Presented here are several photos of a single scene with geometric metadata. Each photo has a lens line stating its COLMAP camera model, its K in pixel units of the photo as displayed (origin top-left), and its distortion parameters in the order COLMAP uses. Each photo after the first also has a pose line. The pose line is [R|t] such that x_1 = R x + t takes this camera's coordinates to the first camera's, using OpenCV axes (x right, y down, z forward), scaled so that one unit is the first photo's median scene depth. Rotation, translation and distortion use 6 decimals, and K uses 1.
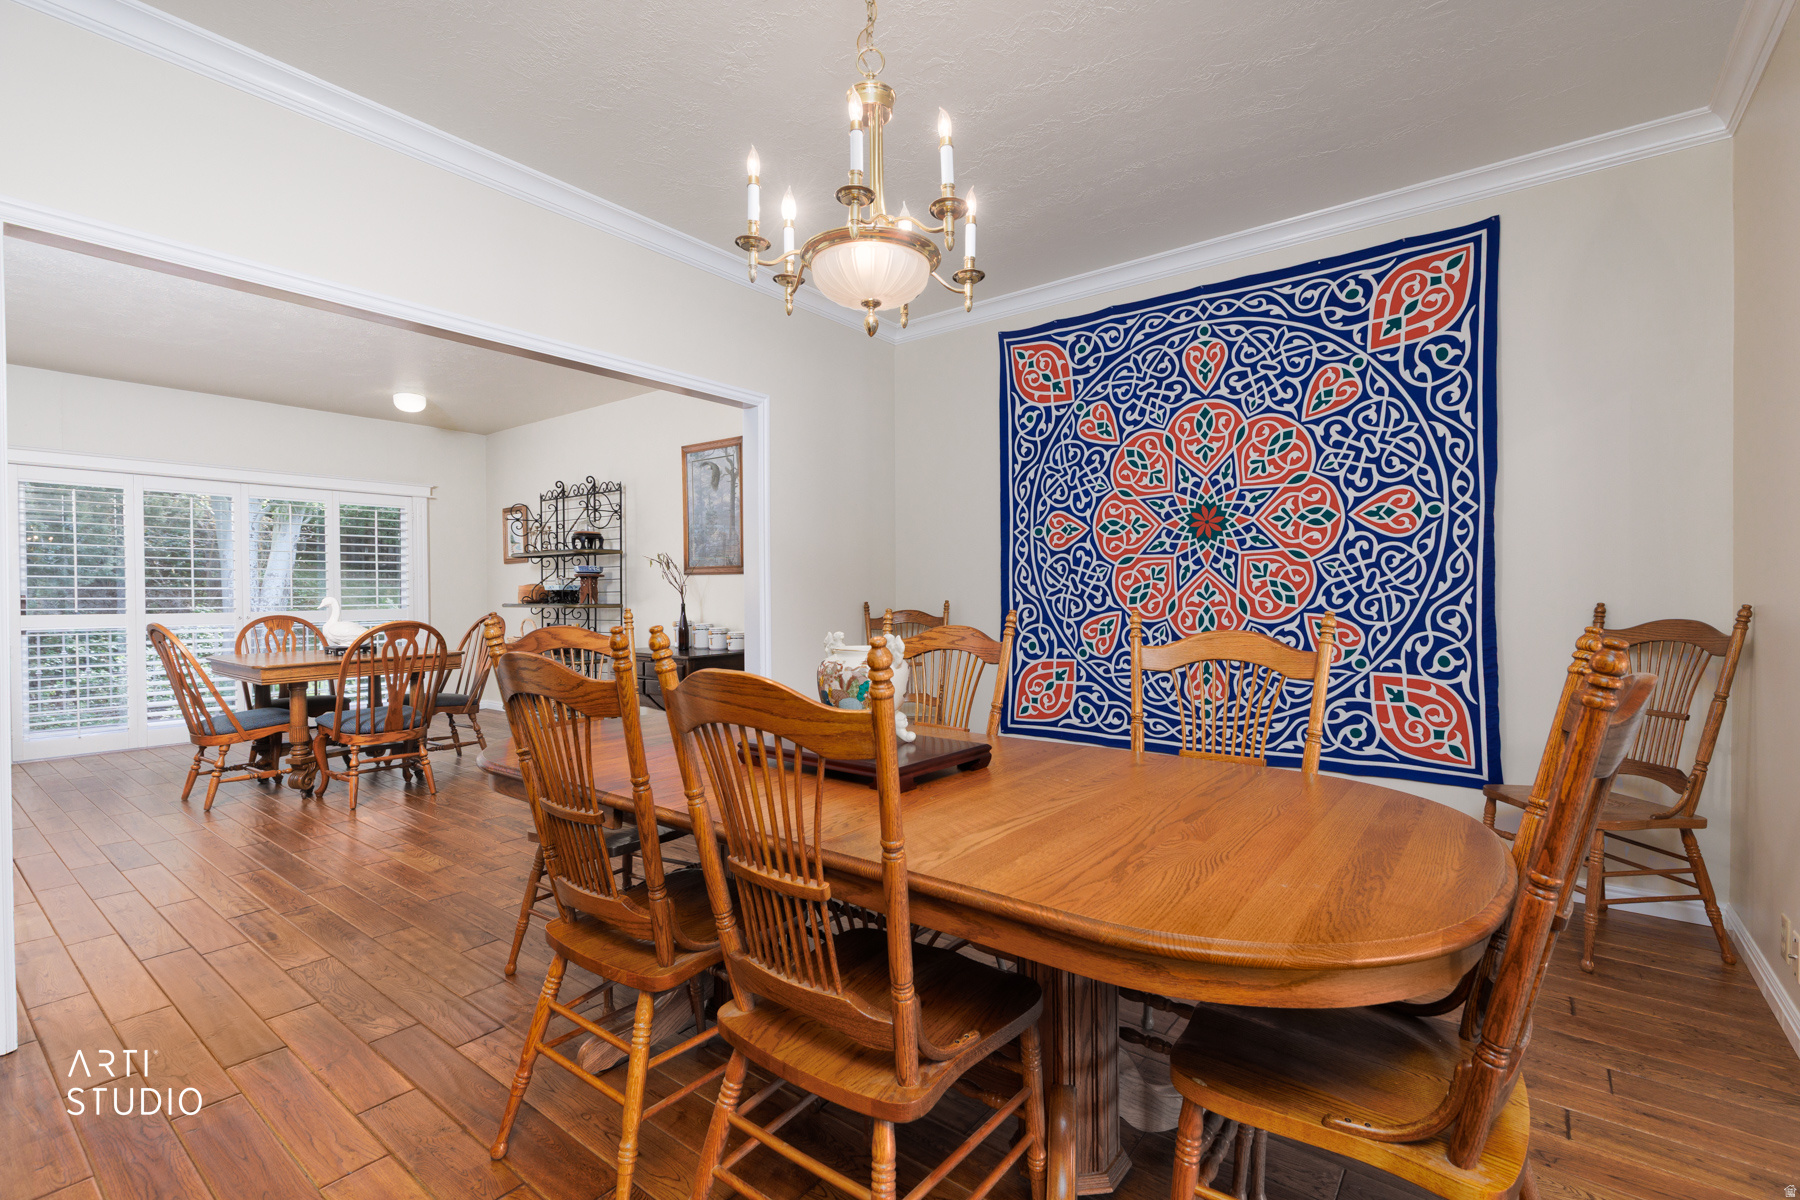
lens RADIAL K [[806.4, 0, 886.9], [0, 806.4, 600.3], [0, 0, 1]] dist [0.010757, -0.003295]
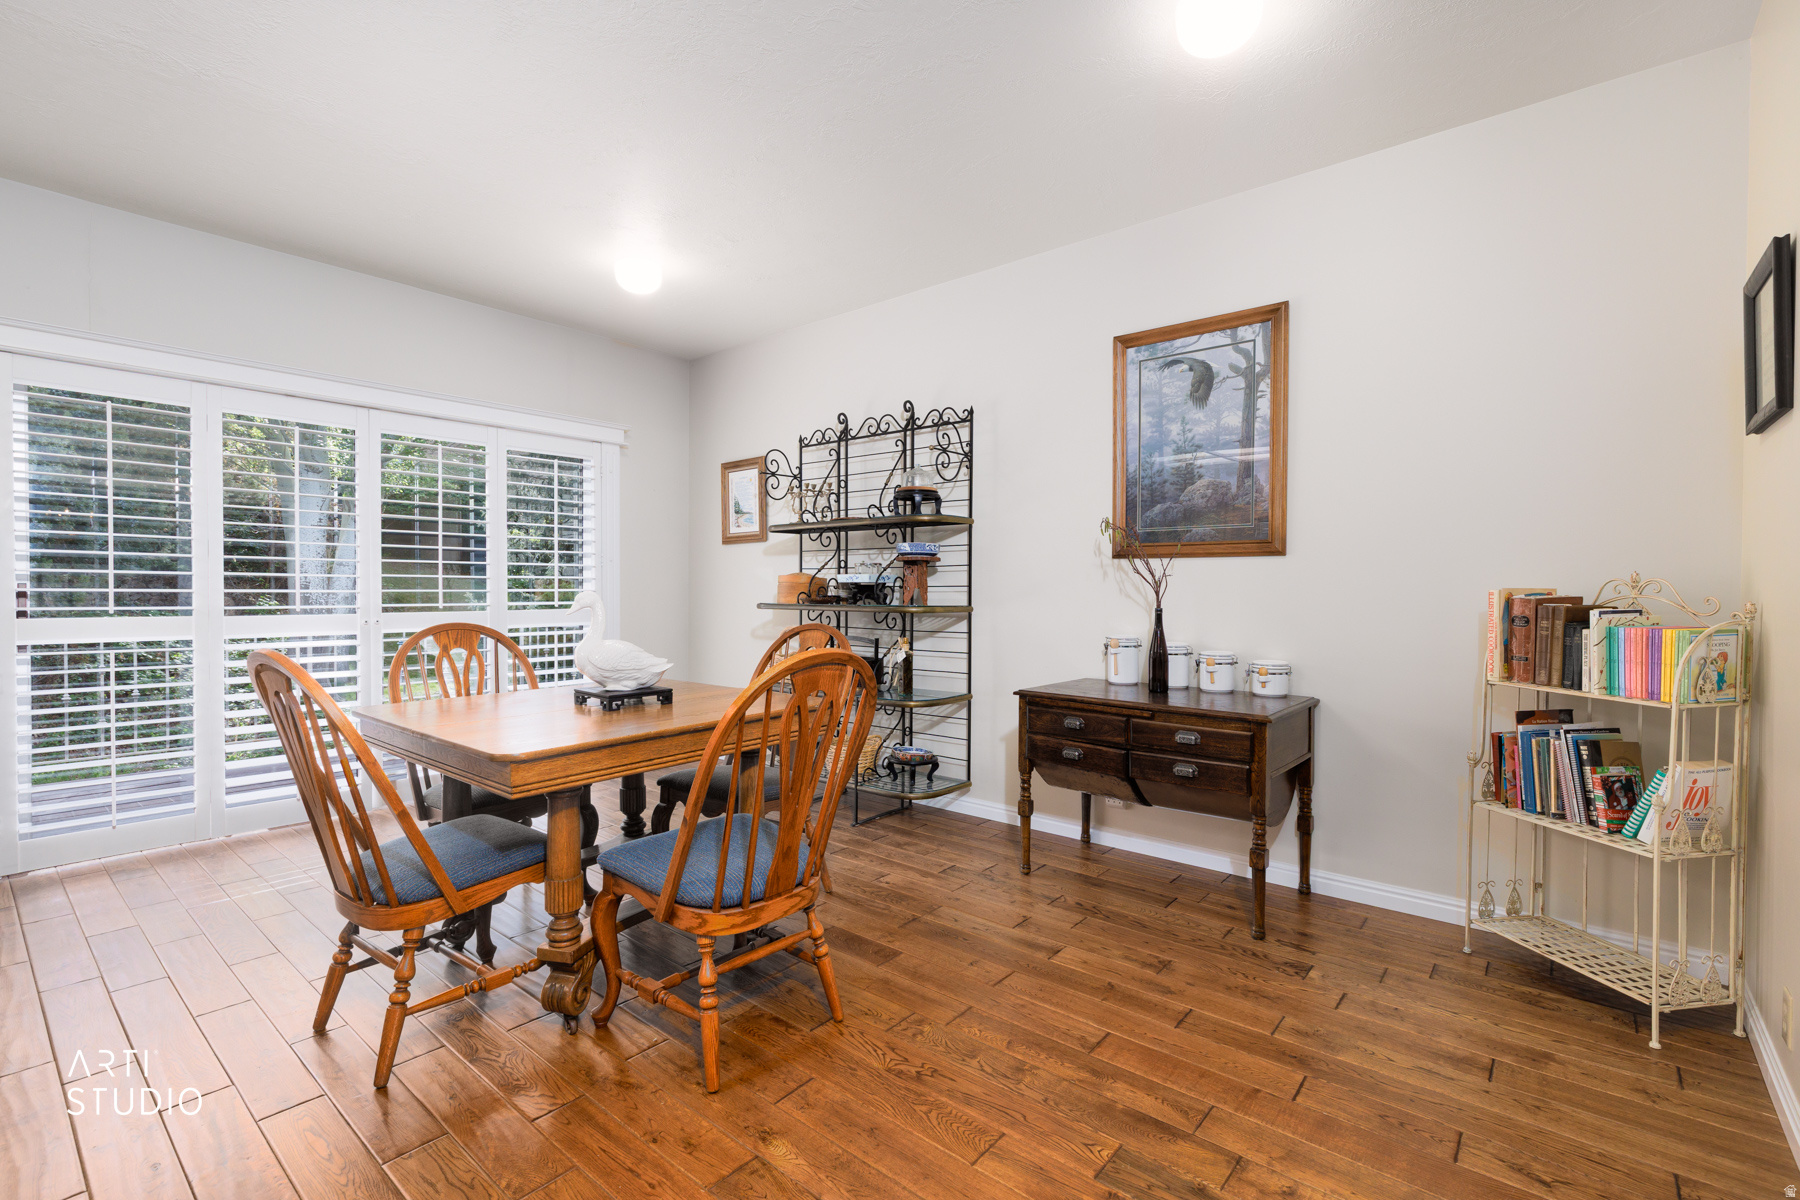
lens RADIAL K [[806.4, 0, 882.5], [0, 806.4, 597.0], [0, 0, 1]] dist [0.010757, -0.003295]
pose [[0.999236, 0.008882, -0.038053, -0.404406], [-0.008994, 0.999956, -0.002762, -0.000394], [0.038027, 0.003102, 0.999272, 0.420327]]
